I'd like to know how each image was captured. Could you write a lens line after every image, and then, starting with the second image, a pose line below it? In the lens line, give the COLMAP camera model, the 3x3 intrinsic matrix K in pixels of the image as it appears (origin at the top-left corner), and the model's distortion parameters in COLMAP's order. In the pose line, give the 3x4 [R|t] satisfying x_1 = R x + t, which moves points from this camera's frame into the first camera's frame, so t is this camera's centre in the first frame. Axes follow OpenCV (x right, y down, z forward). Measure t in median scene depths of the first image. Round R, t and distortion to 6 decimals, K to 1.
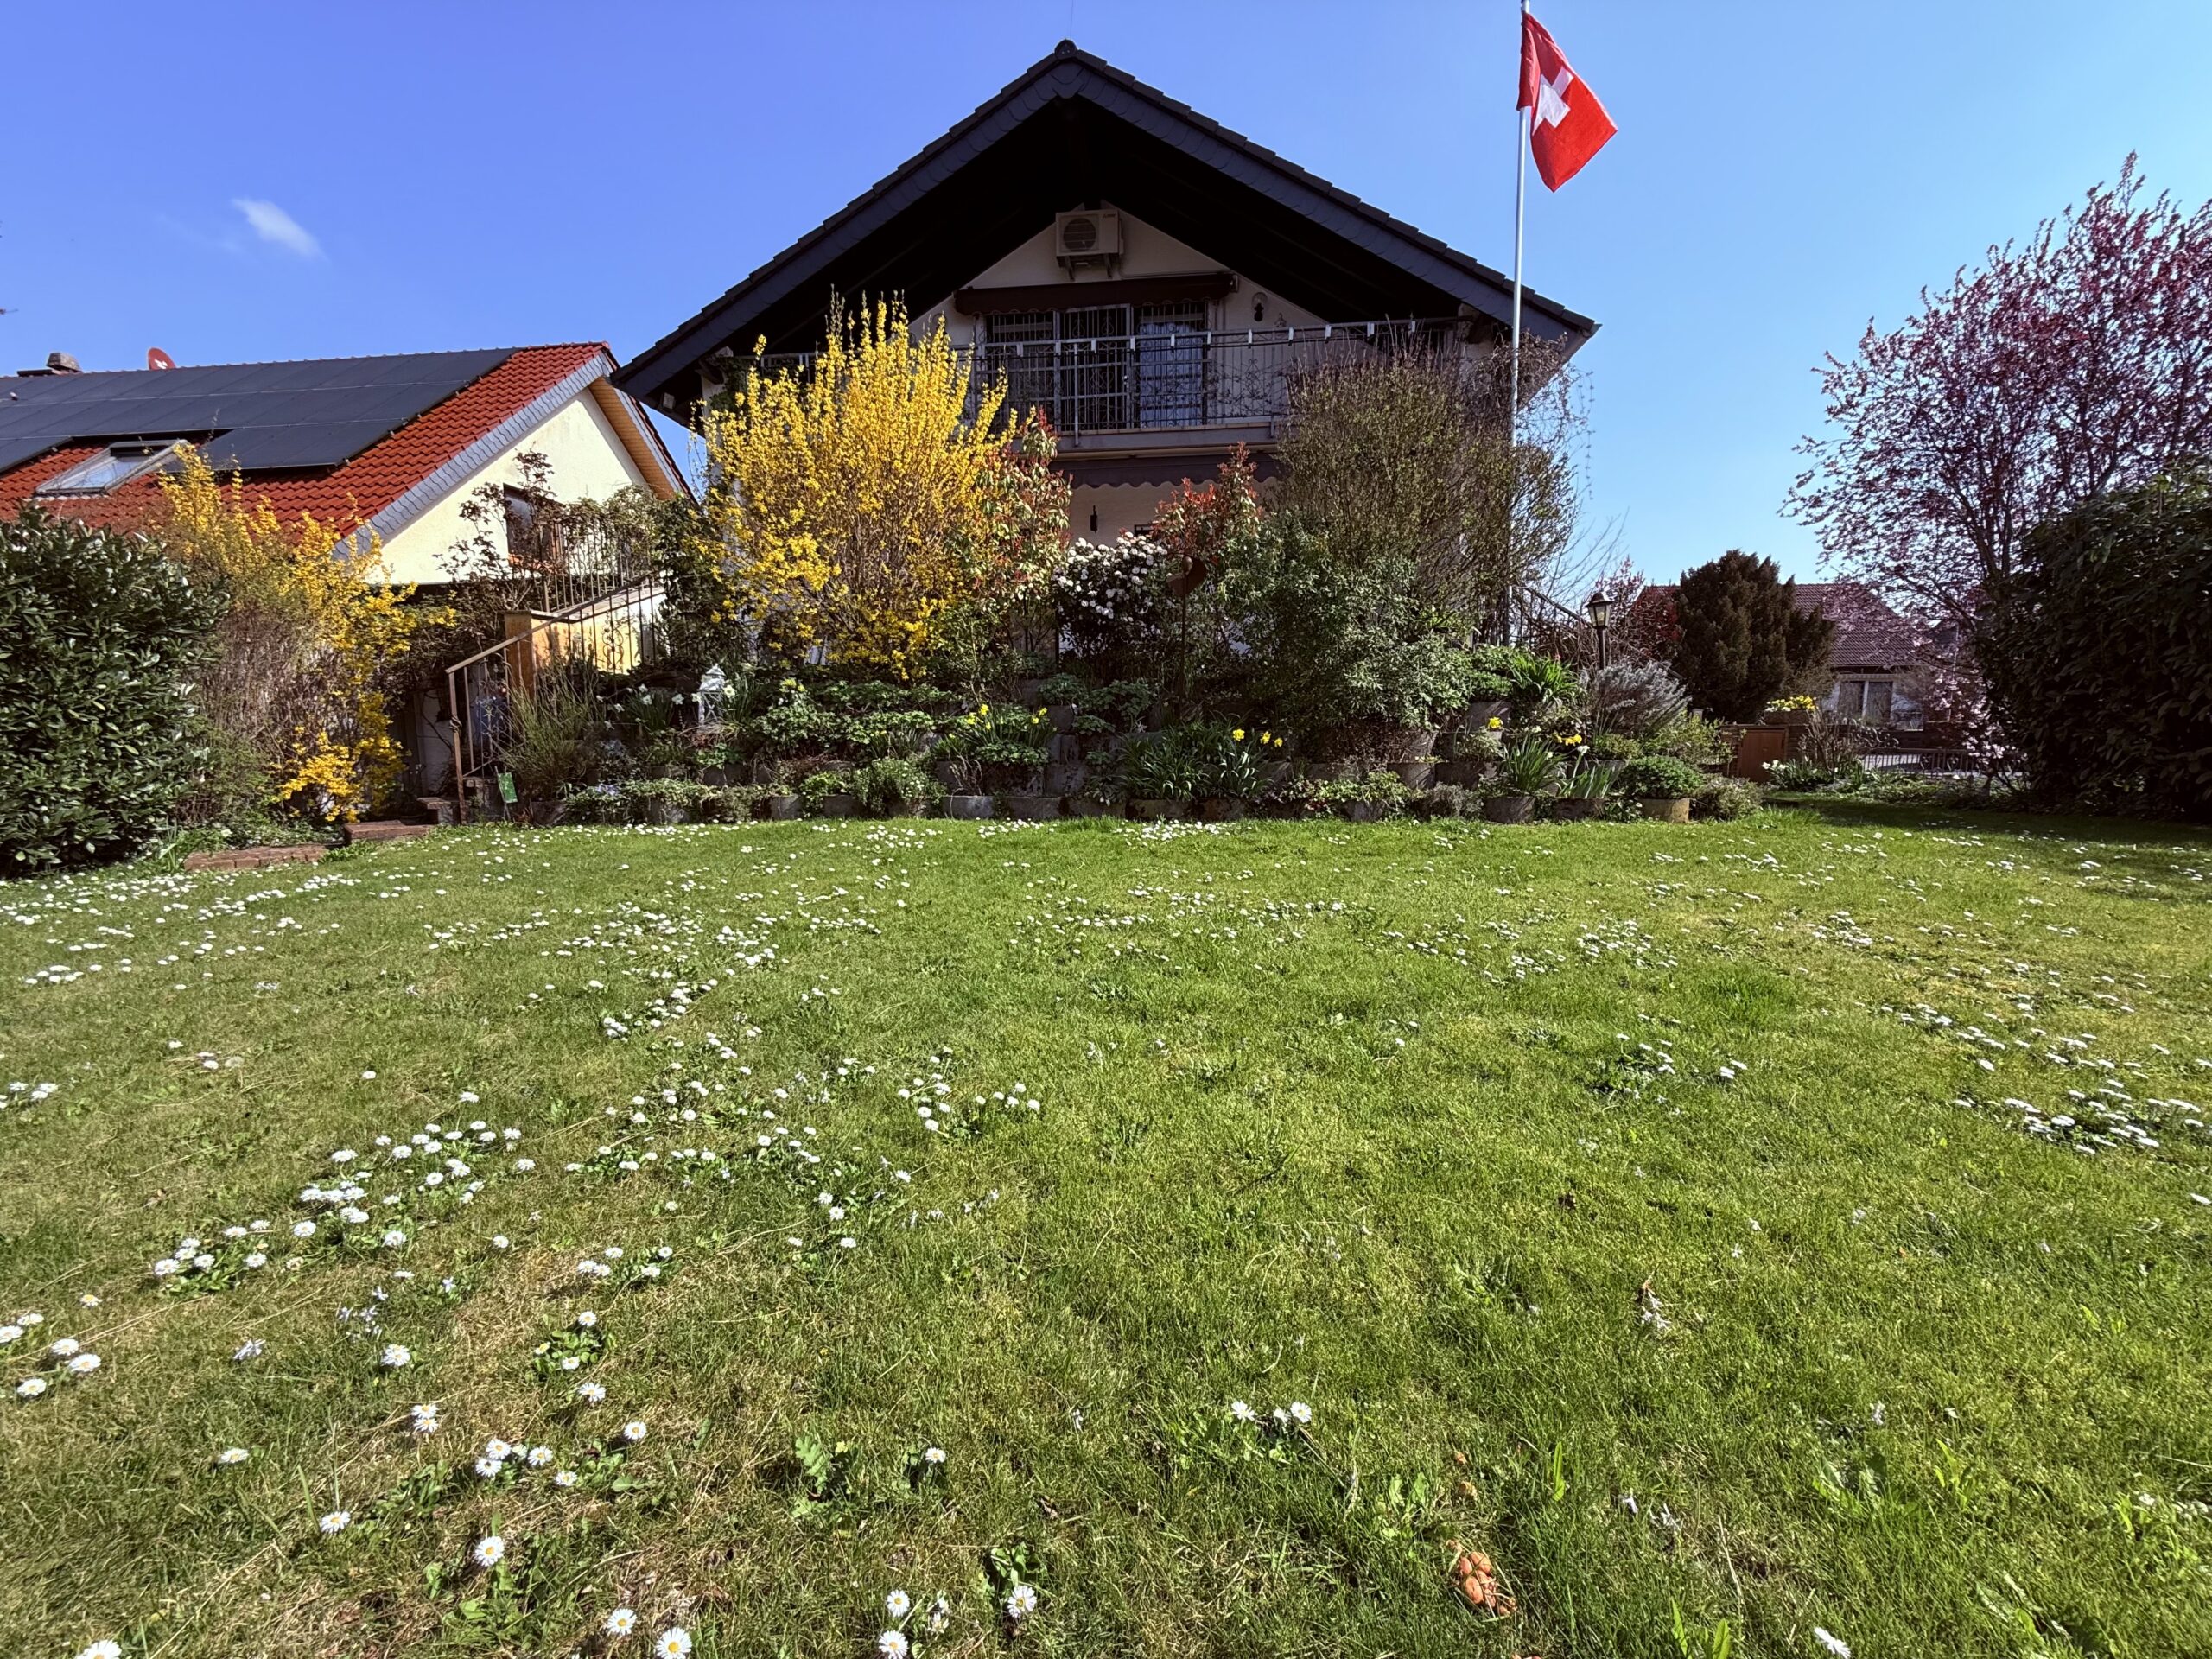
lens RADIAL K [[884.6, 0, 1107.1], [0, 884.6, 823.9], [0, 0, 1]] dist [0.003362, 0.000335]
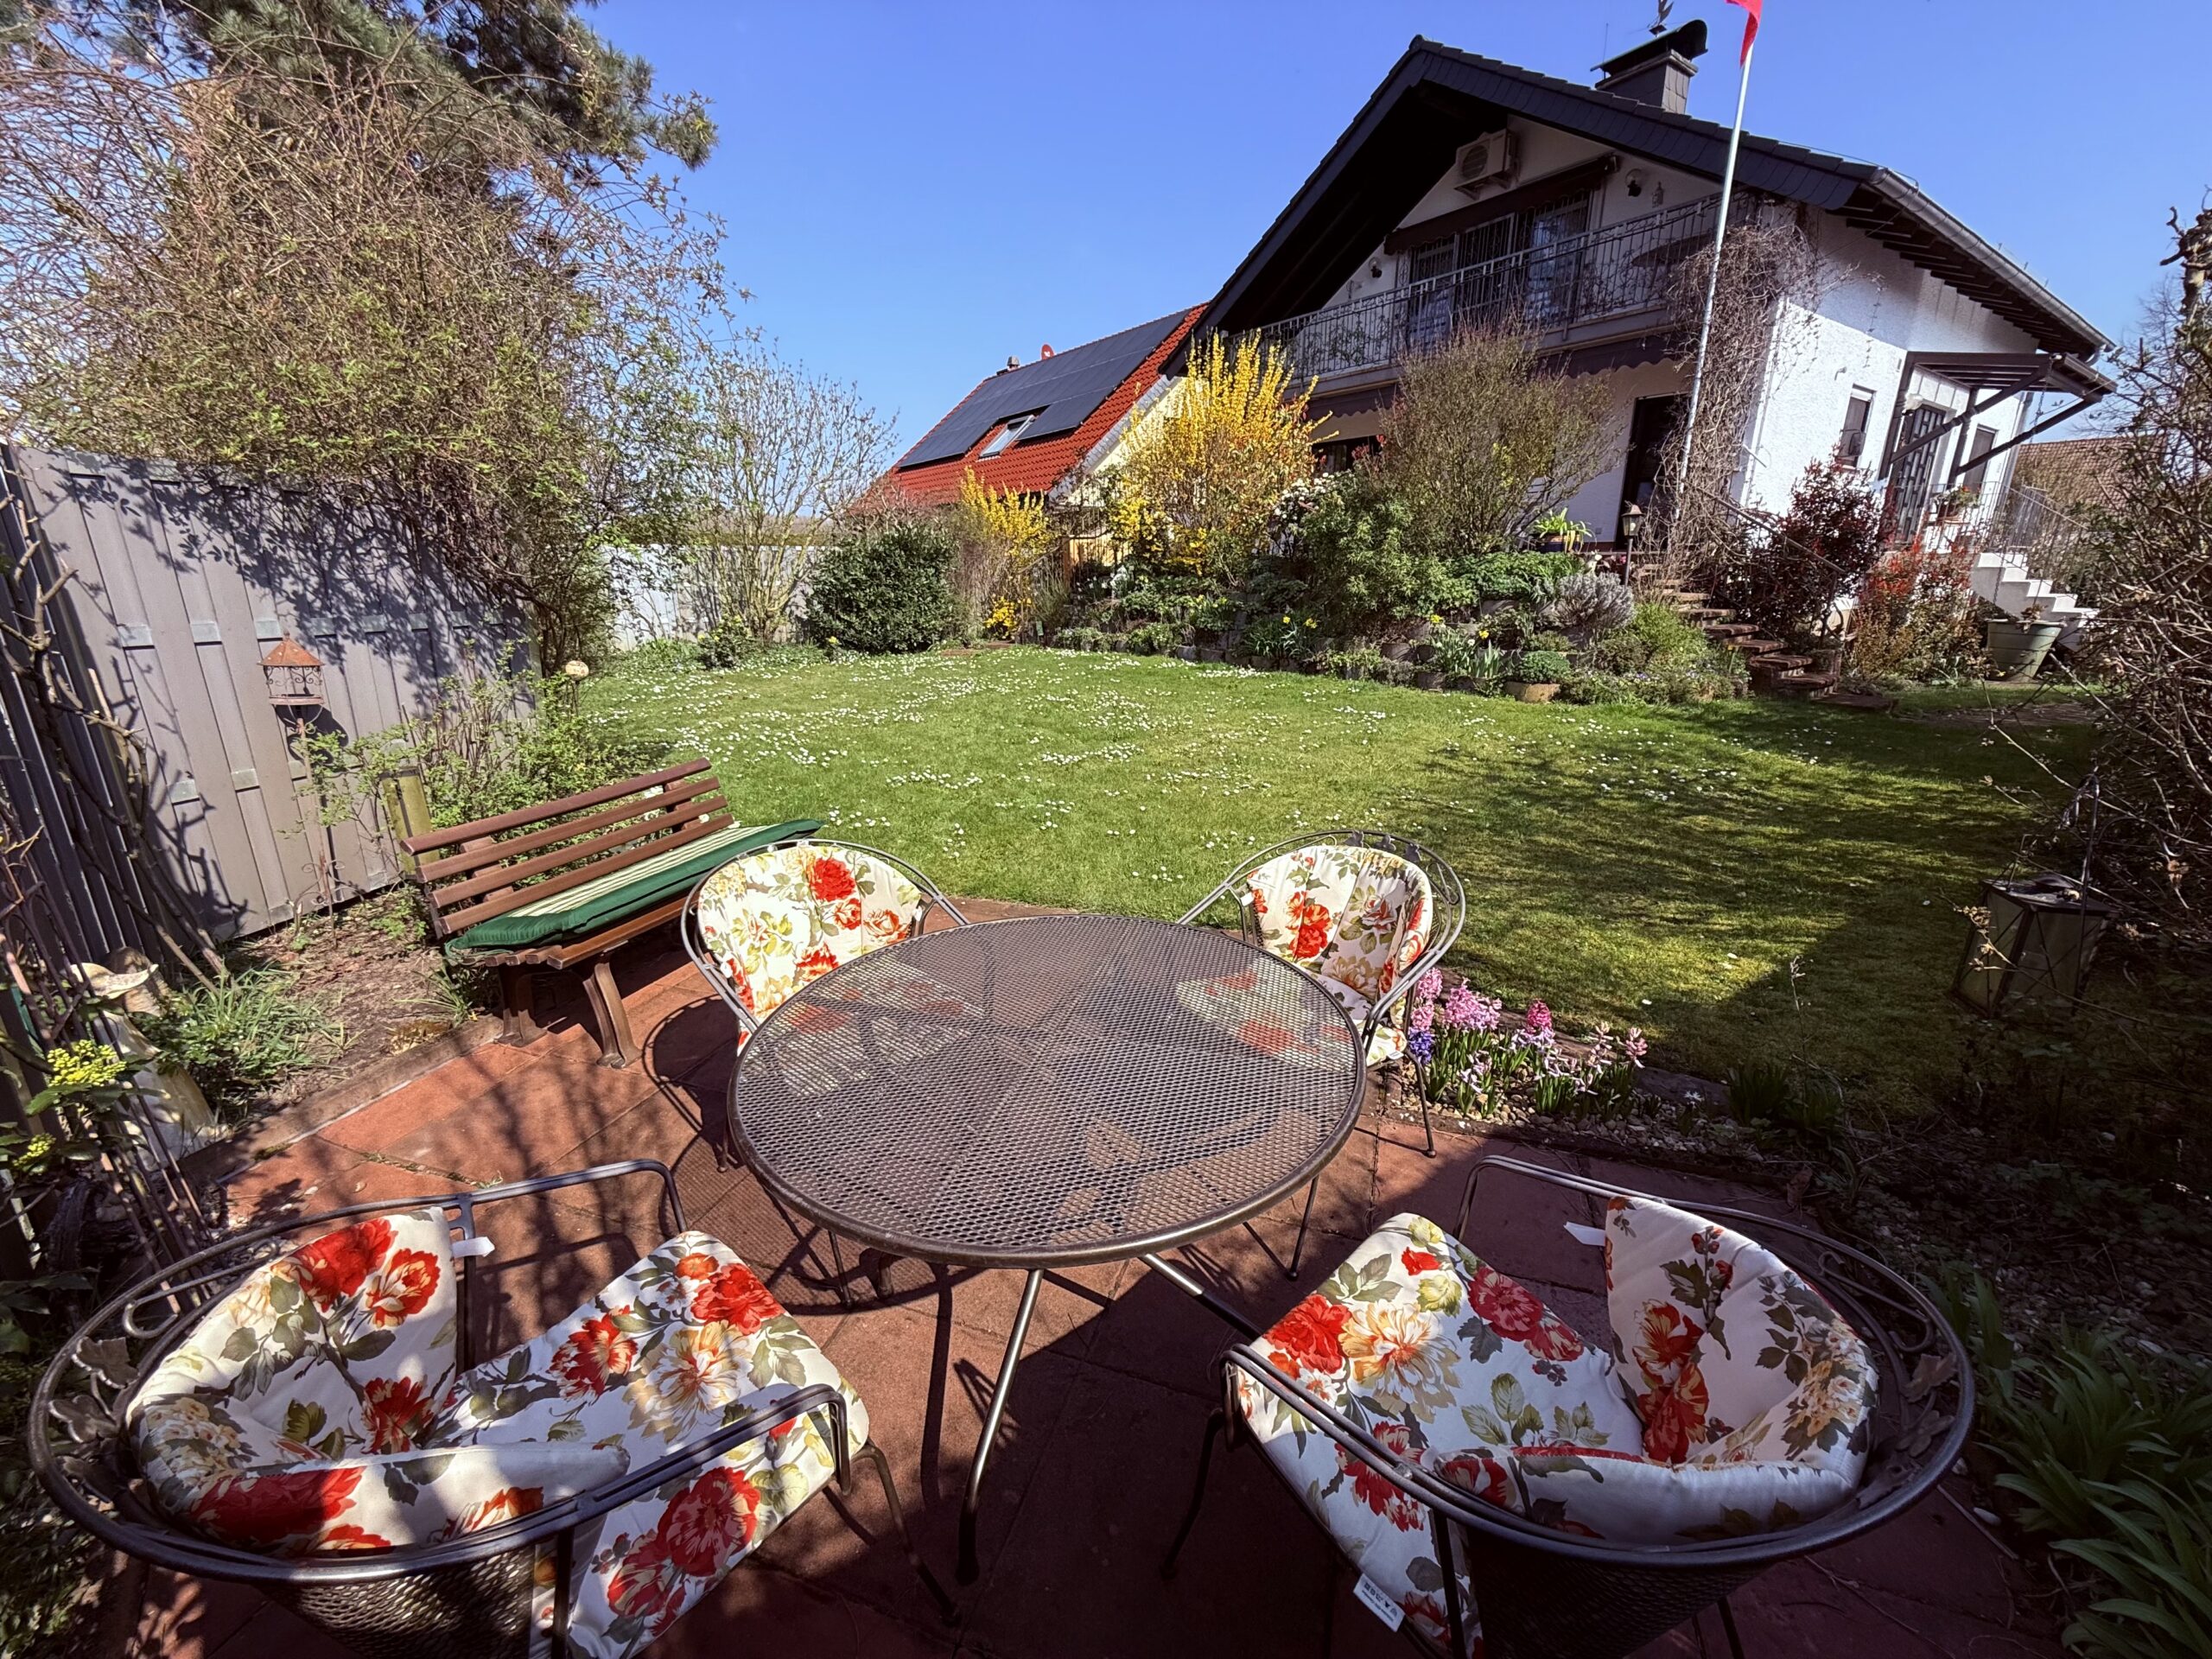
lens RADIAL K [[884.6, 0, 1105.5], [0, 884.6, 822.3], [0, 0, 1]] dist [0.003362, 0.000335]
pose [[0.675112, 0.207470, -0.707940, 0.971418], [-0.073764, 0.973814, 0.215045, -0.052348], [0.734018, -0.092959, 0.672738, -0.333902]]
